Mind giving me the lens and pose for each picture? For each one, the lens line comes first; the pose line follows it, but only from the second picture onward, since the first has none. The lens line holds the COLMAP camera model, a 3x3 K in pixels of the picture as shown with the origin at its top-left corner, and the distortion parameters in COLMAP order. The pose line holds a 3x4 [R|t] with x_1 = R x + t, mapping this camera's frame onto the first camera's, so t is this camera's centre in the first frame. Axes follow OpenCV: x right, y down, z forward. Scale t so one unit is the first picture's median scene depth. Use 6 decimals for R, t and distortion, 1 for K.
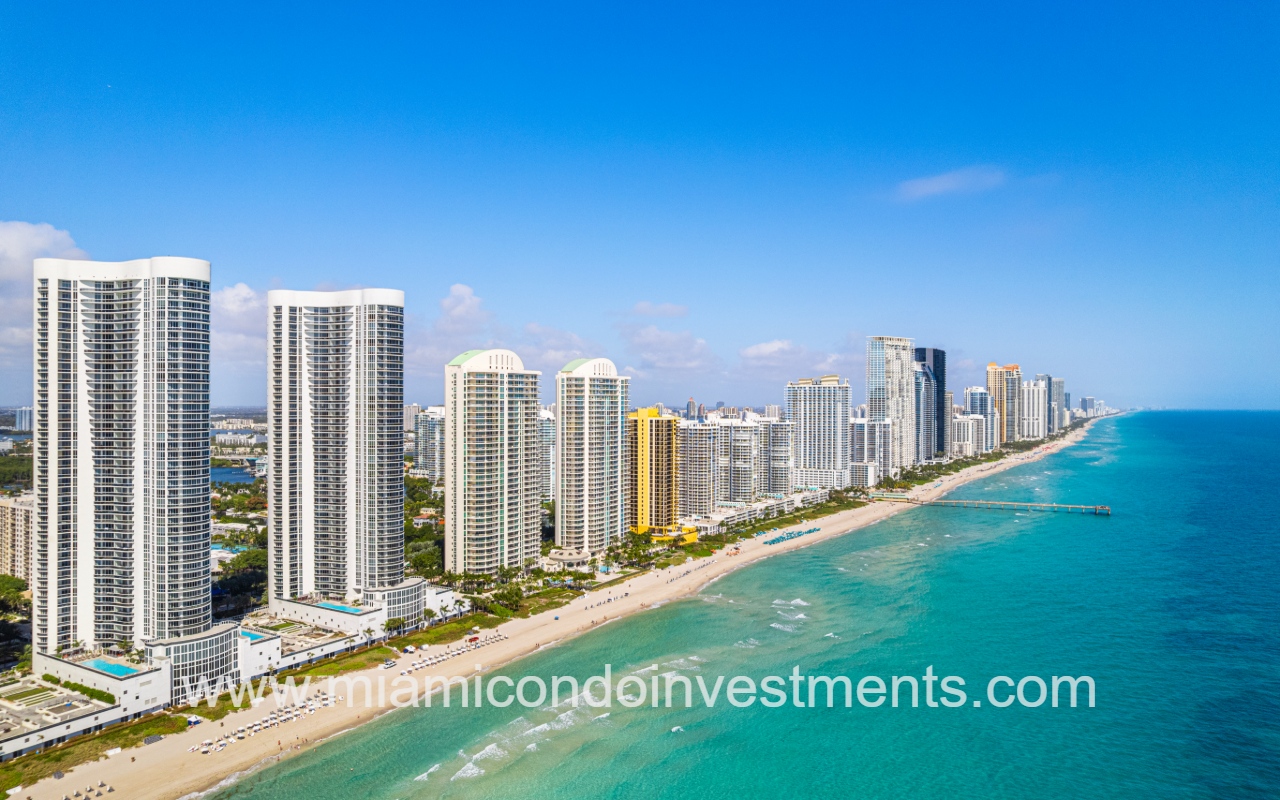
lens RADIAL K [[880.3, 0, 640.0], [0, 880.3, 400.0], [0, 0, 1]] dist [-0.065957, 0.044370]
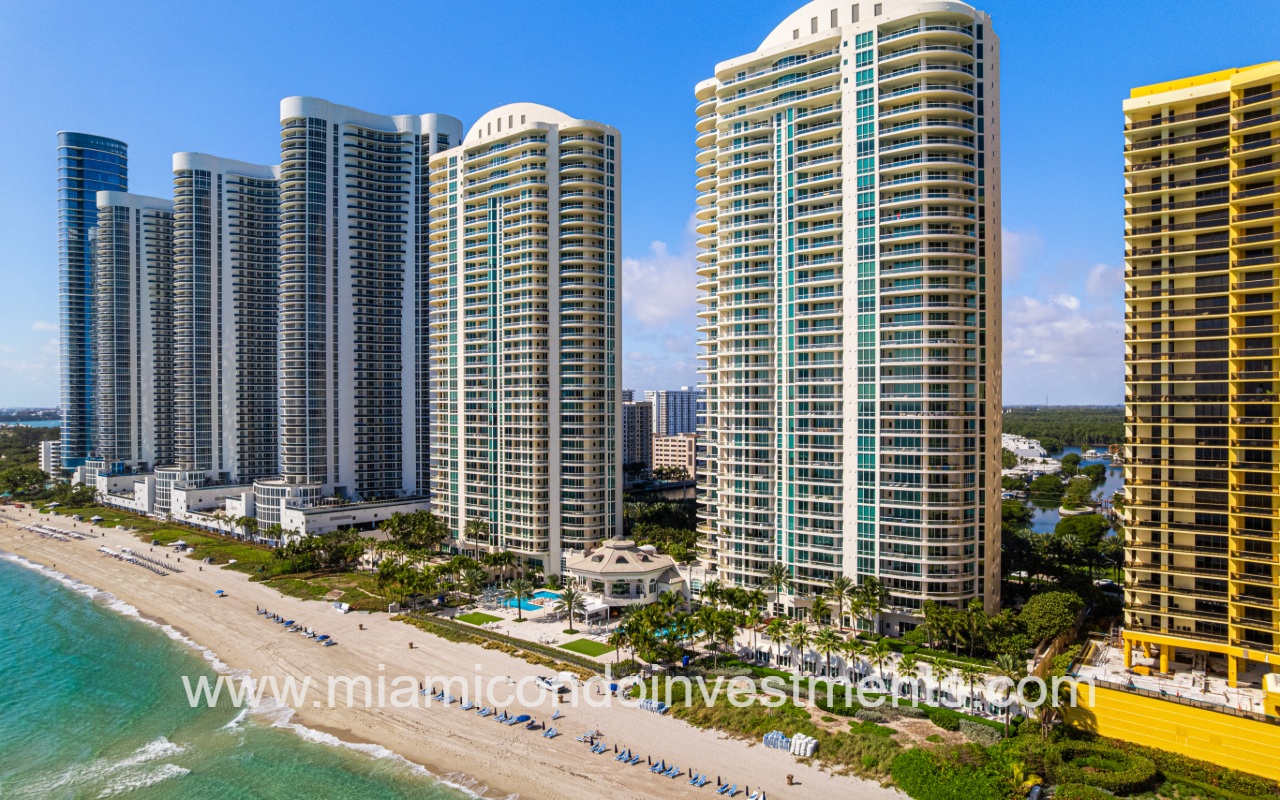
lens RADIAL K [[873.1, 0, 606.3], [0, 873.1, 413.8], [0, 0, 1]] dist [-0.085098, 0.075285]
pose [[-0.226430, 0.011971, -0.973954, 0.269433], [0.000718, 0.999926, 0.012123, 0.096698], [0.974027, 0.002046, -0.226422, 0.986694]]
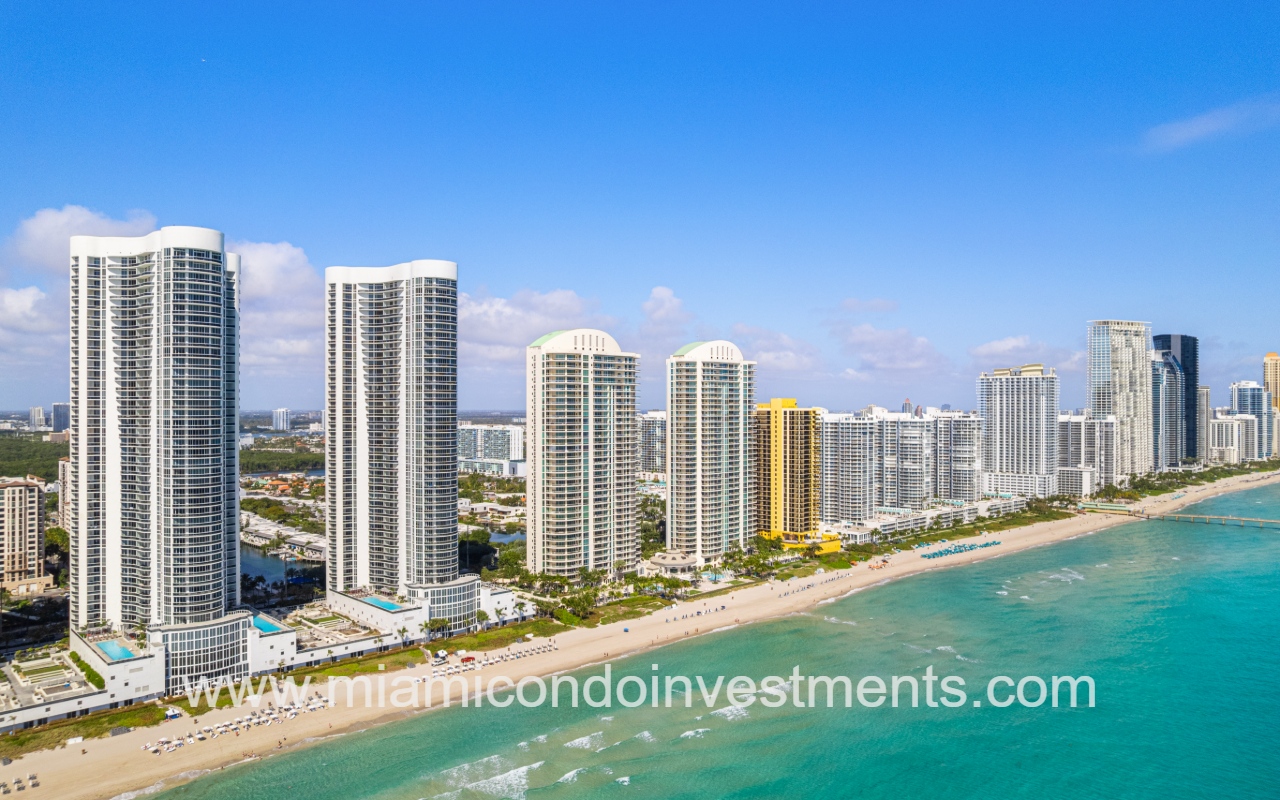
lens RADIAL K [[881.9, 0, 611.5], [0, 881.9, 400.8], [0, 0, 1]] dist [-0.076711, 0.067607]
pose [[0.959341, -0.003250, -0.282229, 0.101231], [0.001845, 0.999985, -0.005245, 0.017964], [0.282242, 0.004511, 0.959333, 0.113051]]
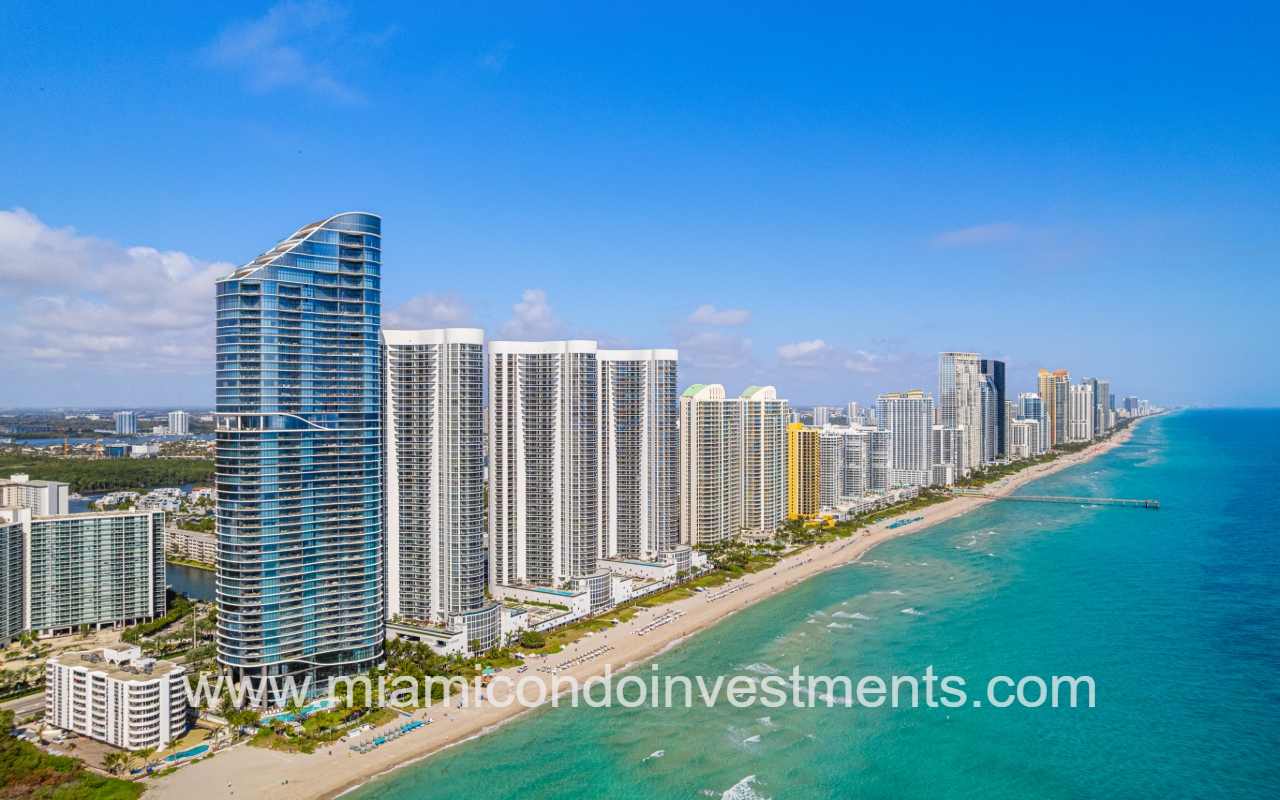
lens RADIAL K [[919.1, 0, 613.2], [0, 919.1, 397.4], [0, 0, 1]] dist [-0.089634, 0.054986]
pose [[0.998982, -0.003667, -0.044966, -0.213854], [0.003660, 0.999993, -0.000226, -0.030848], [0.044967, 0.000062, 0.998988, -0.377864]]
